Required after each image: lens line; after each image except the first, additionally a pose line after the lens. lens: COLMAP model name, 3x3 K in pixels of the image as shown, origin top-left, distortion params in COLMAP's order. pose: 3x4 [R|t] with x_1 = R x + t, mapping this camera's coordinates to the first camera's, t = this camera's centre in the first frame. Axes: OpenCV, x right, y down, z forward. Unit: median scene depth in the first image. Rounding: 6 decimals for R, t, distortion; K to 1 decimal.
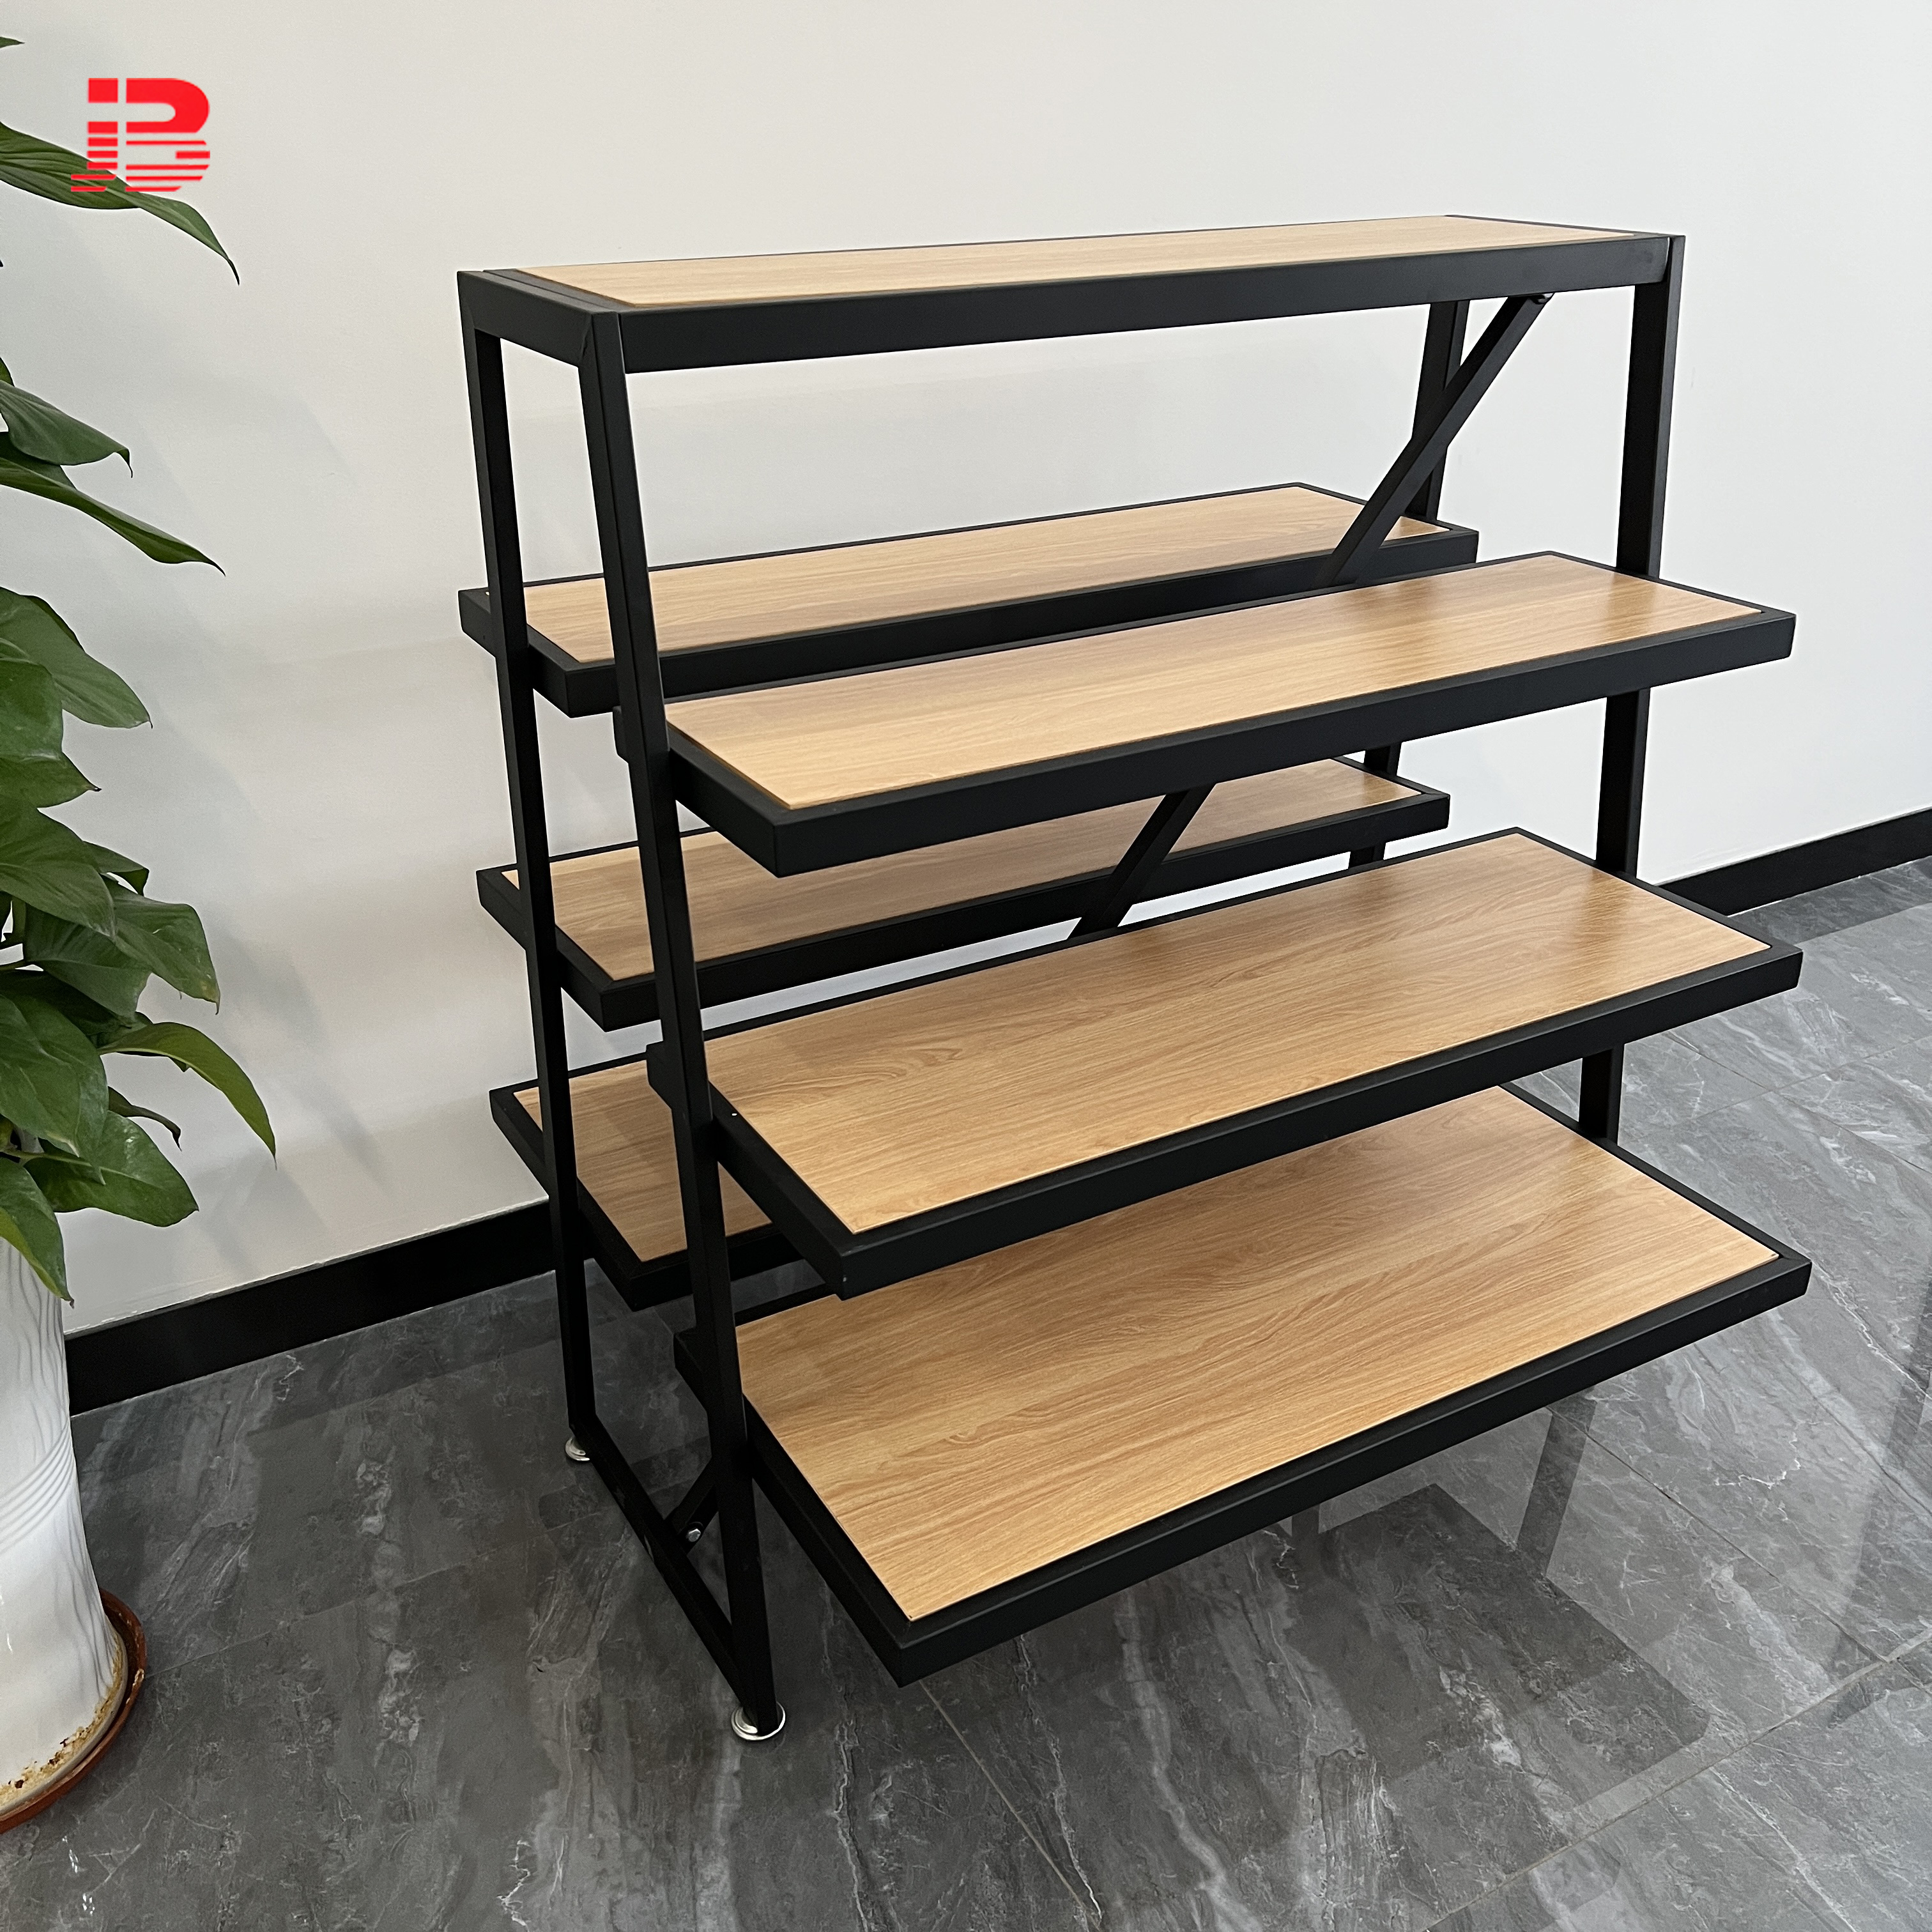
lens RADIAL K [[1962.5, 0, 982.1], [0, 1962.5, 969.9], [0, 0, 1]] dist [0.013938, 0.000000]
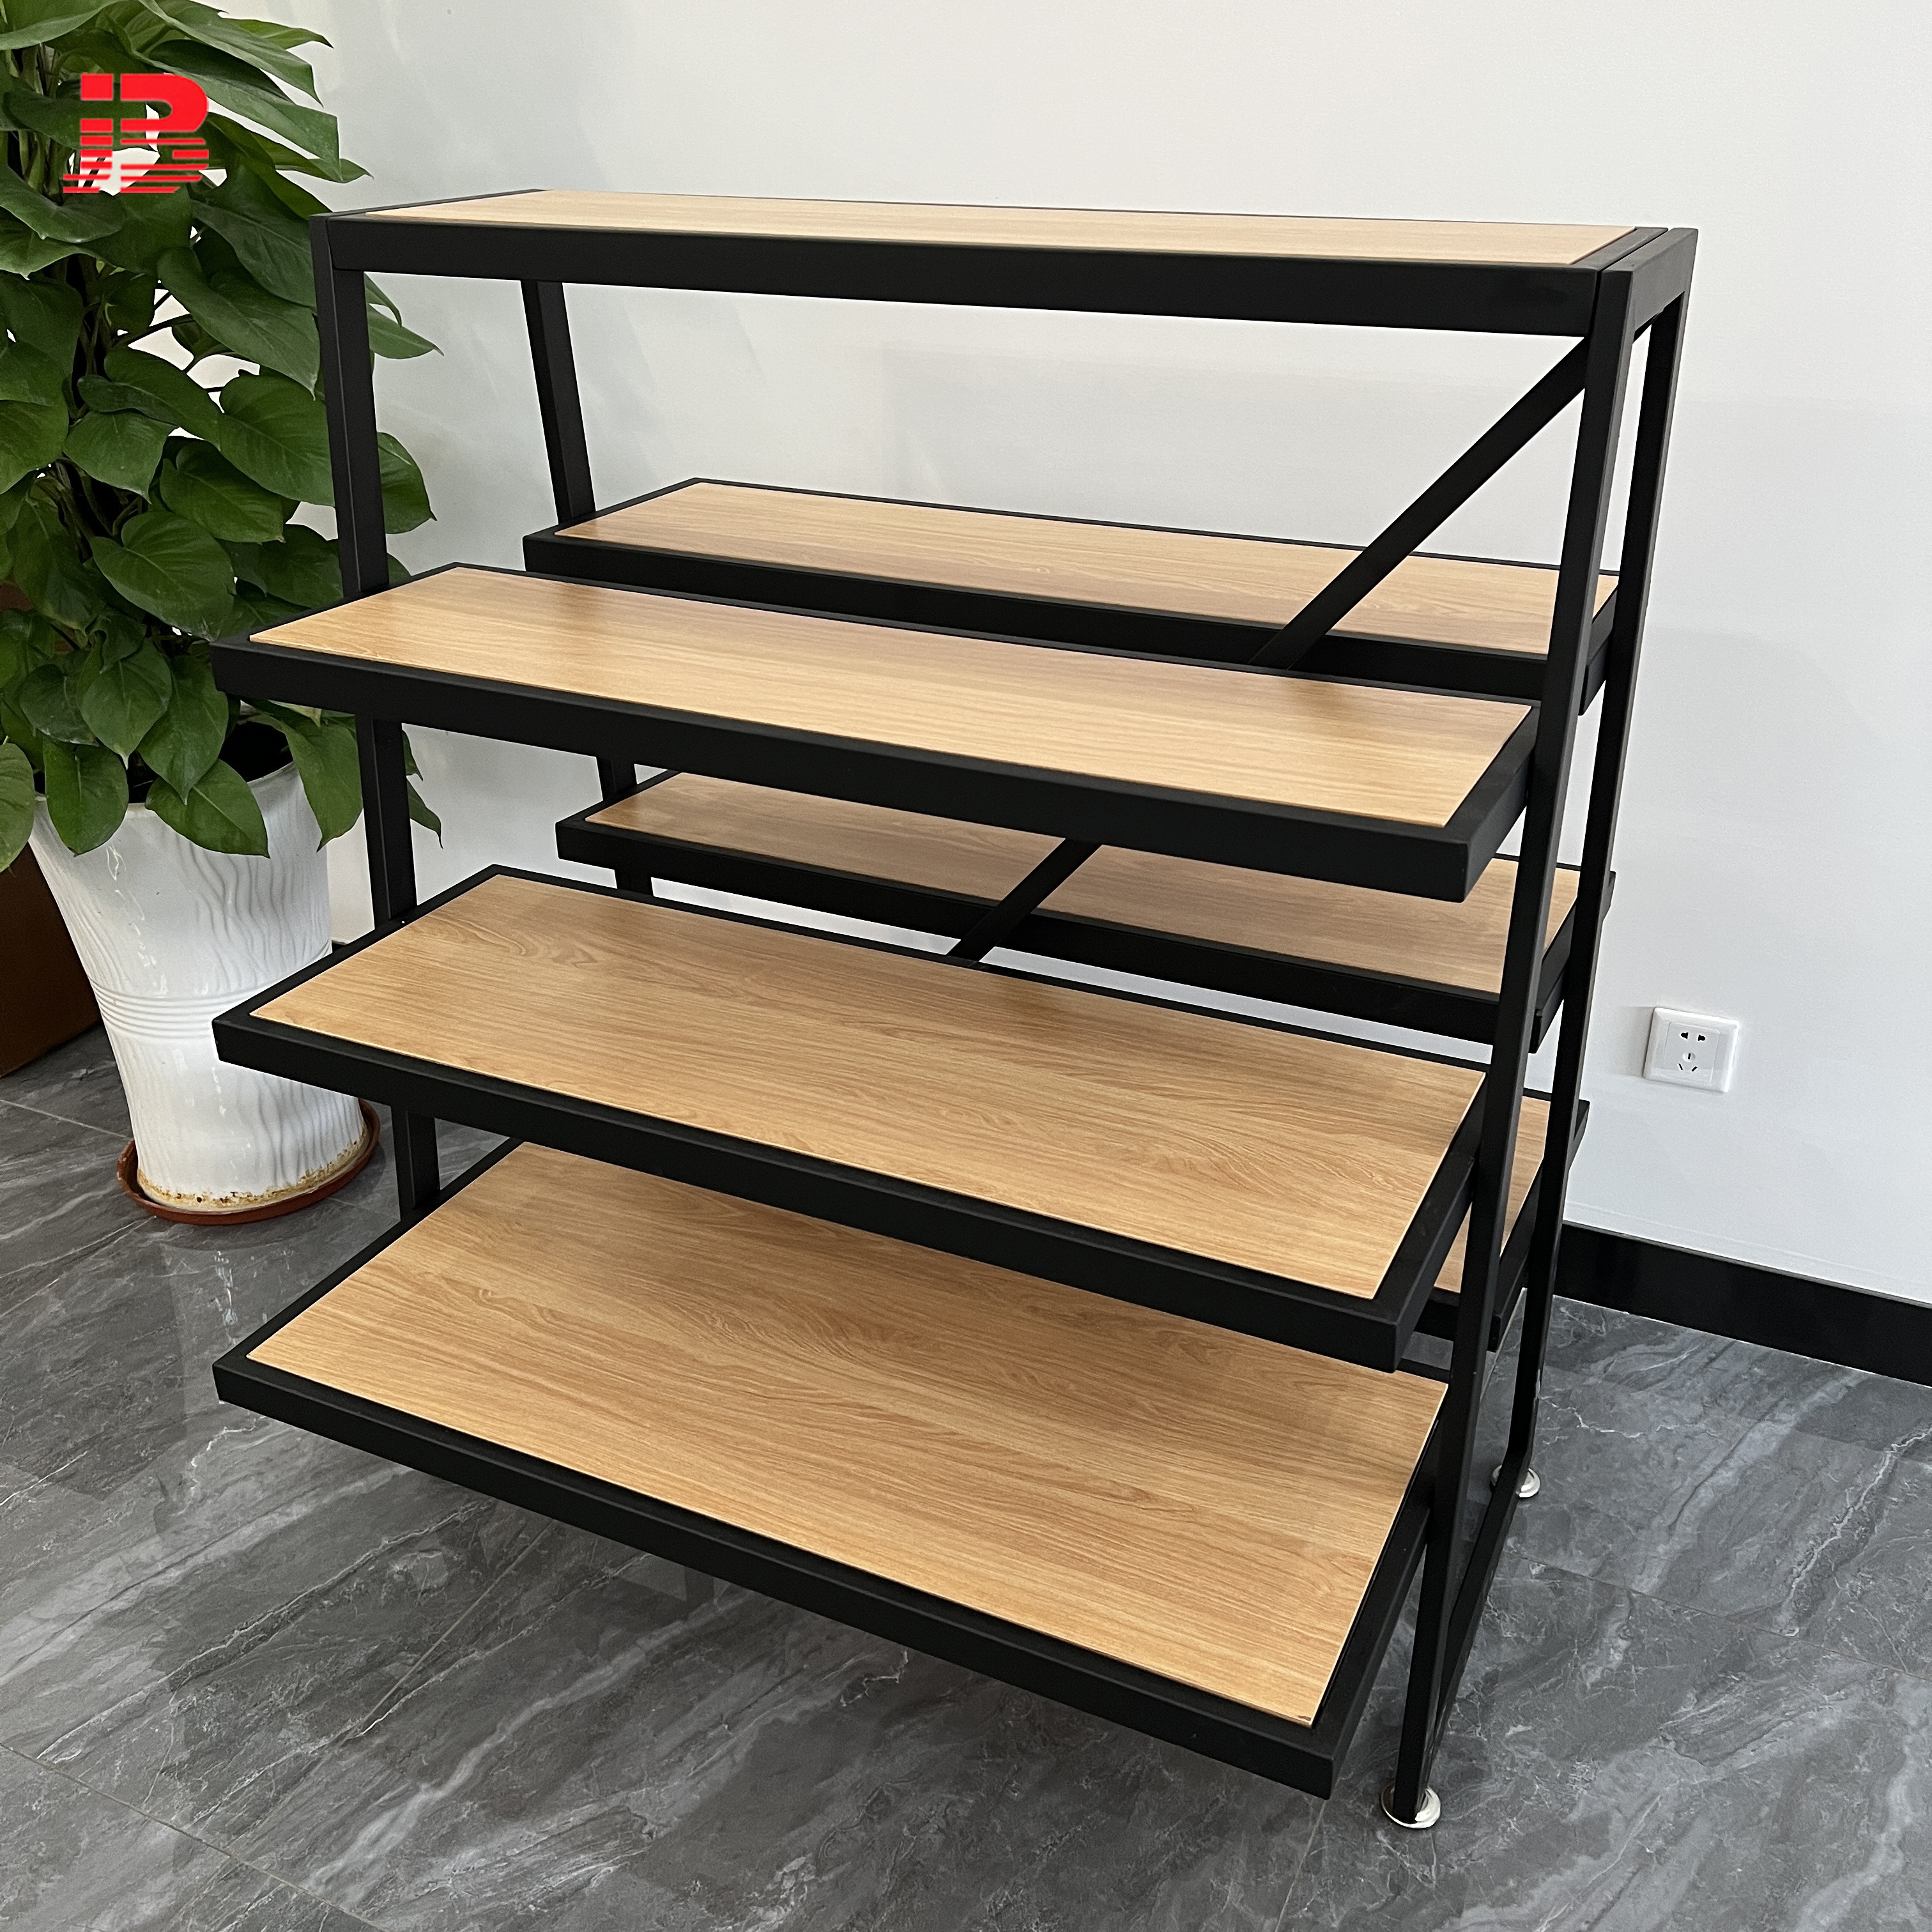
lens RADIAL K [[1962.5, 0, 962.0], [0, 1962.5, 970.8], [0, 0, 1]] dist [0.013938, 0.000000]
pose [[0.554932, 0.360269, -0.749838, 0.831687], [-0.351423, 0.918508, 0.181231, -0.200683], [0.754024, 0.162939, 0.636316, 0.453898]]
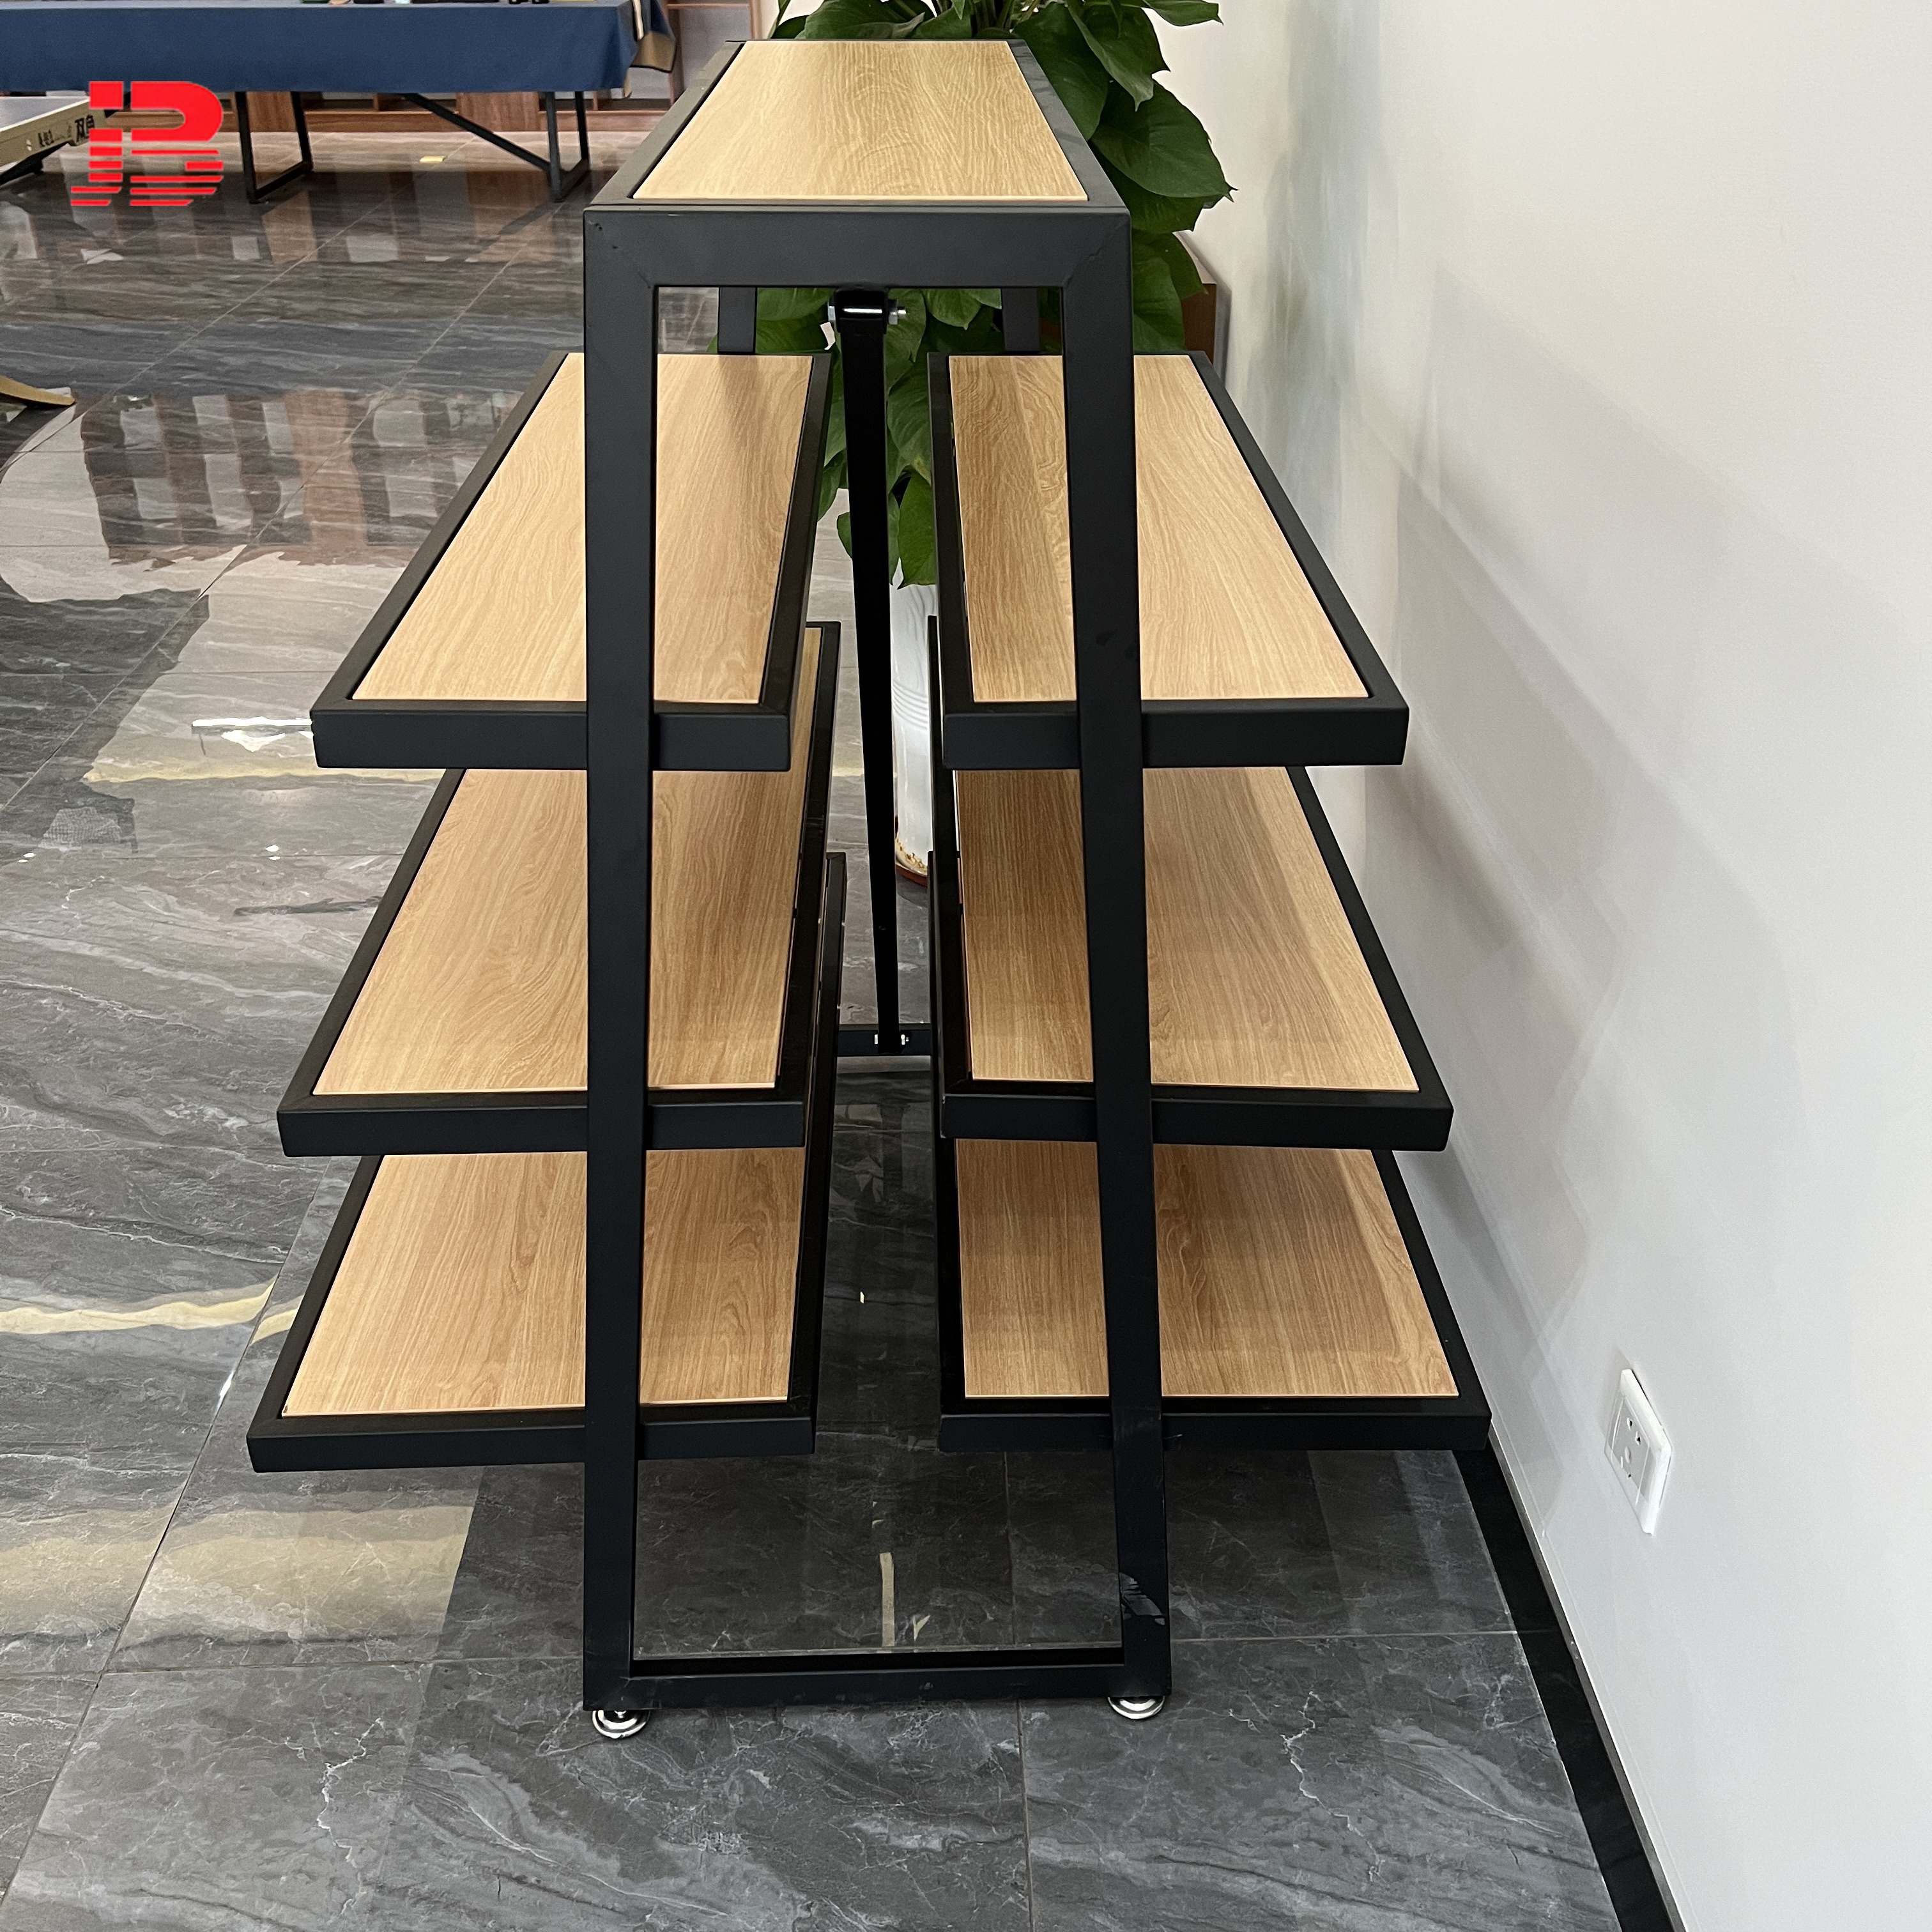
lens RADIAL K [[1962.5, 0, 954.3], [0, 1962.5, 959.4], [0, 0, 1]] dist [0.013938, 0.000000]
pose [[-0.486180, 0.435755, -0.757461, 0.874022], [-0.374307, 0.679412, 0.631105, -0.652999], [0.789635, 0.590353, -0.167211, 1.354094]]
